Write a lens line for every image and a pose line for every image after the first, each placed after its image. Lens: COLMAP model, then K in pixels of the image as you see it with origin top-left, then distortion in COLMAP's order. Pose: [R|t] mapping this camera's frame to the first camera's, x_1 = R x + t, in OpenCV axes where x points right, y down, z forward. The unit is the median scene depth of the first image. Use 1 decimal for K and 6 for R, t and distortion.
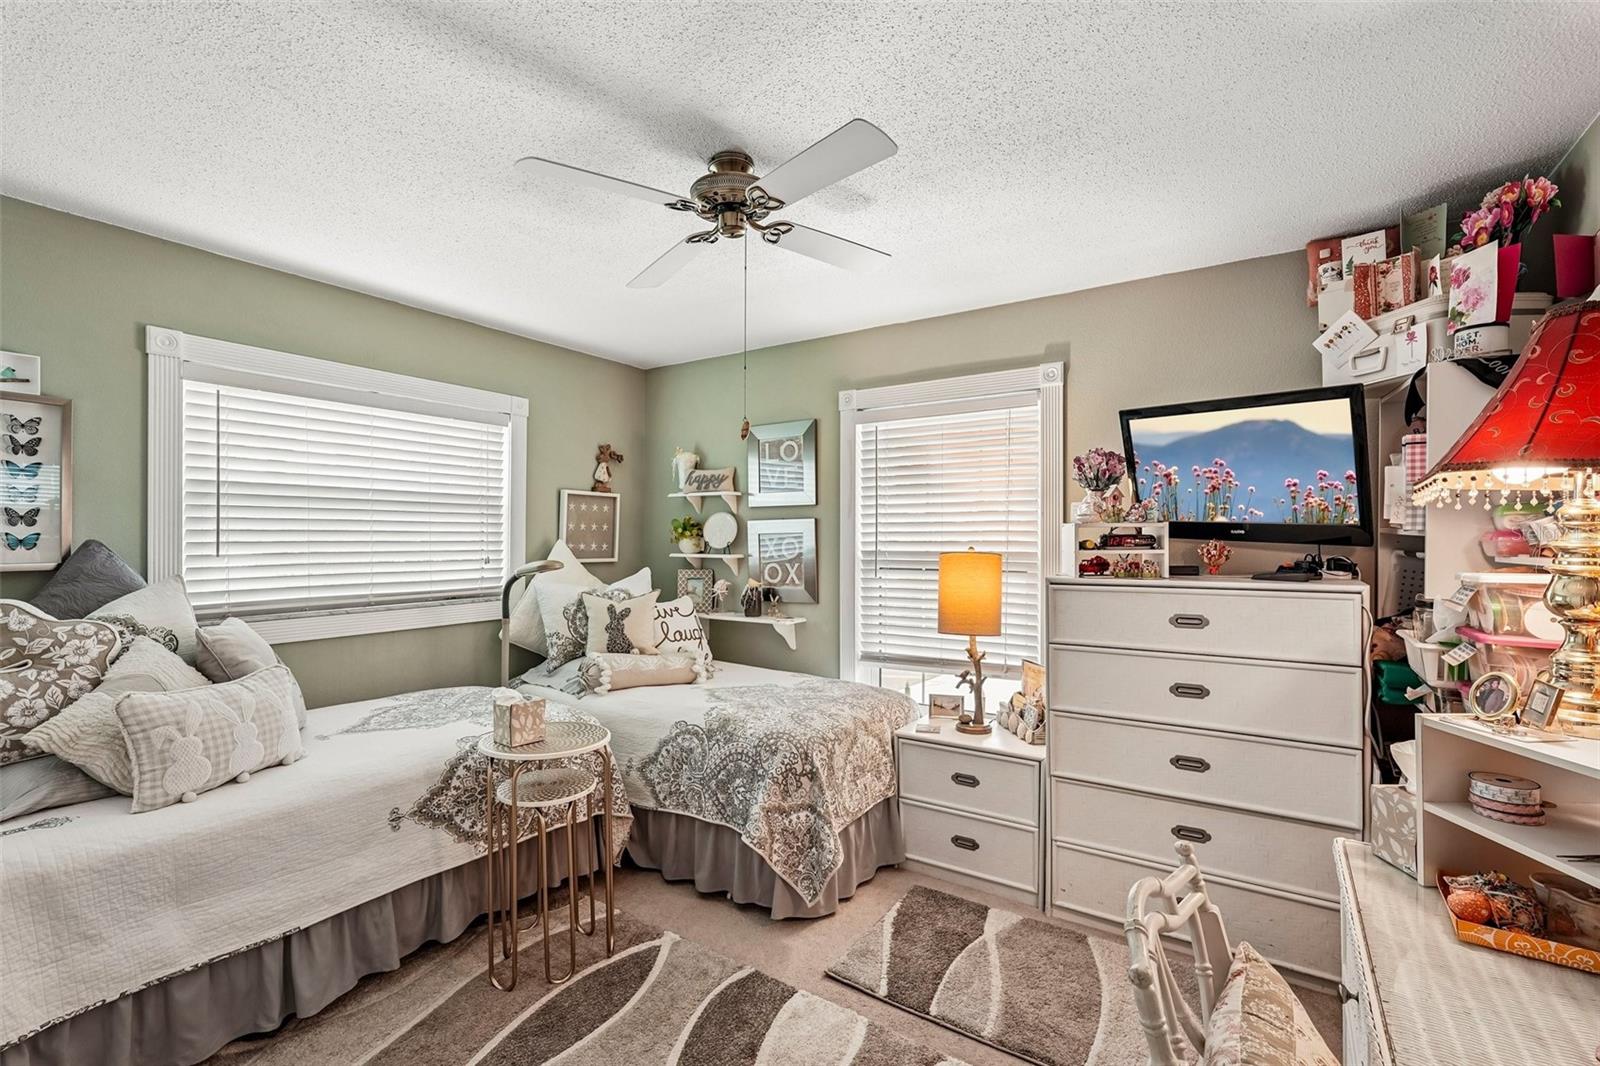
lens RADIAL K [[706.5, 0, 800.8], [0, 706.5, 537.6], [0, 0, 1]] dist [-0.015297, 0.009130]
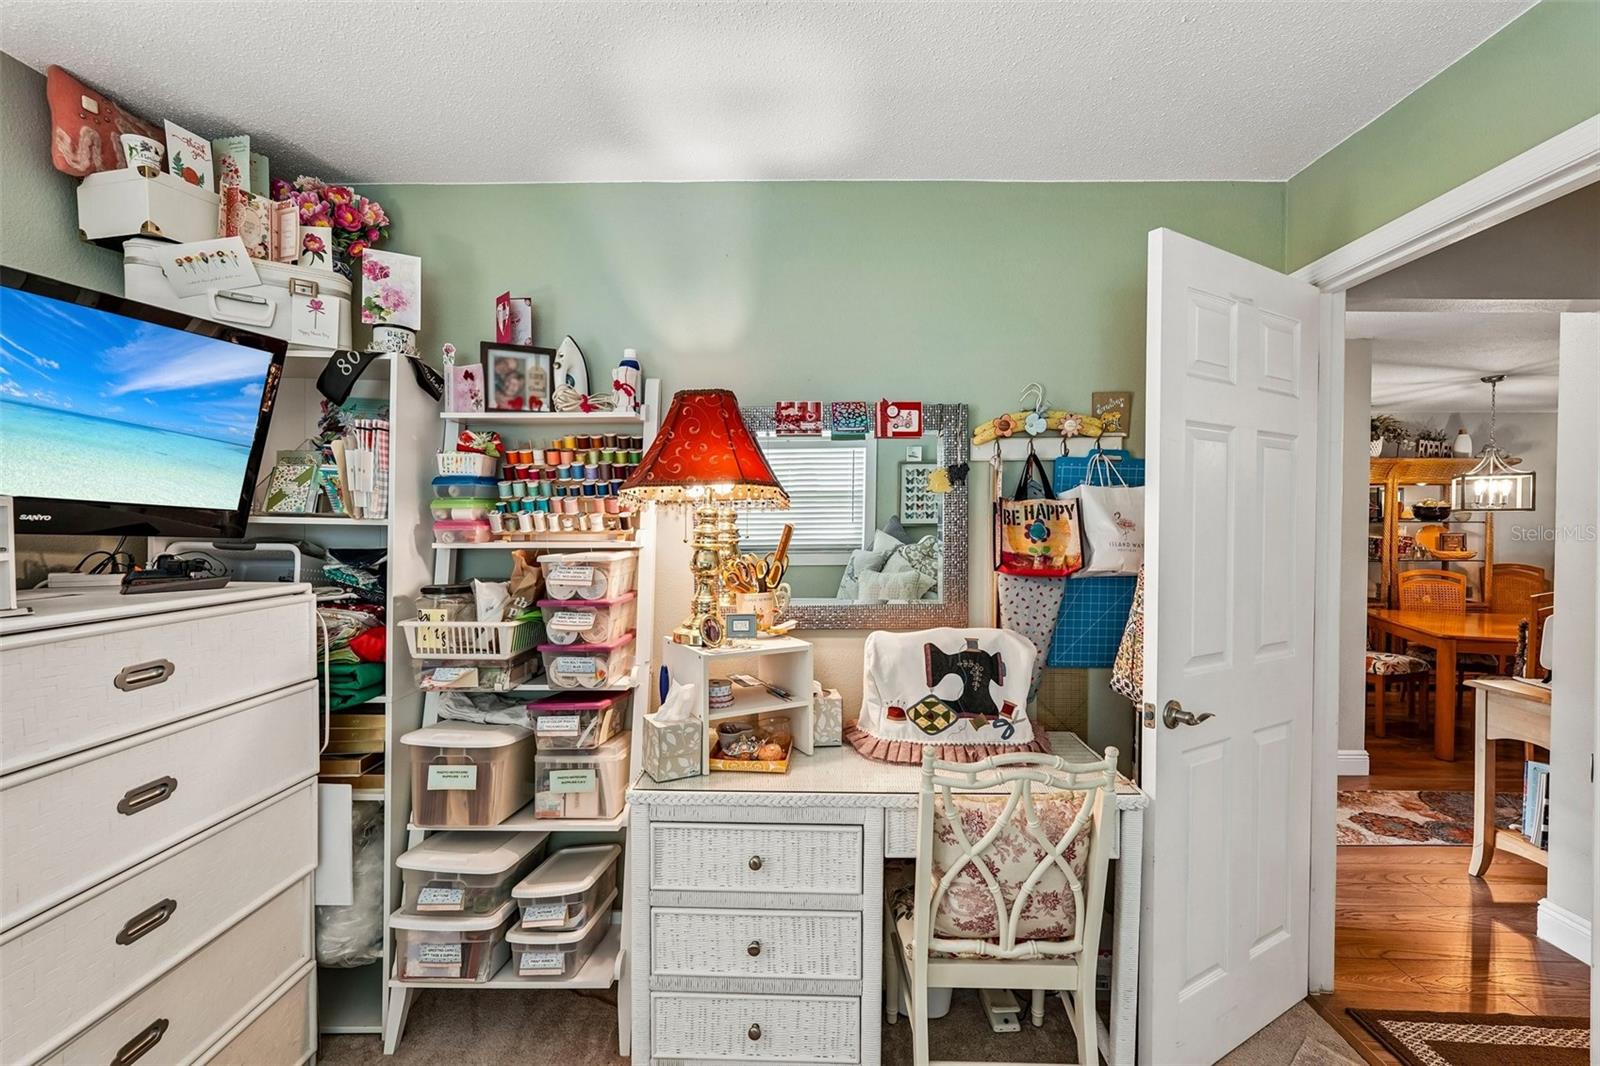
lens RADIAL K [[706.5, 0, 800.8], [0, 706.5, 537.6], [0, 0, 1]] dist [-0.015297, 0.009130]
pose [[-0.539626, -0.017904, 0.841715, -0.215259], [-0.000913, 0.999786, 0.020681, -0.004661], [-0.841904, 0.010392, -0.539527, 0.867764]]
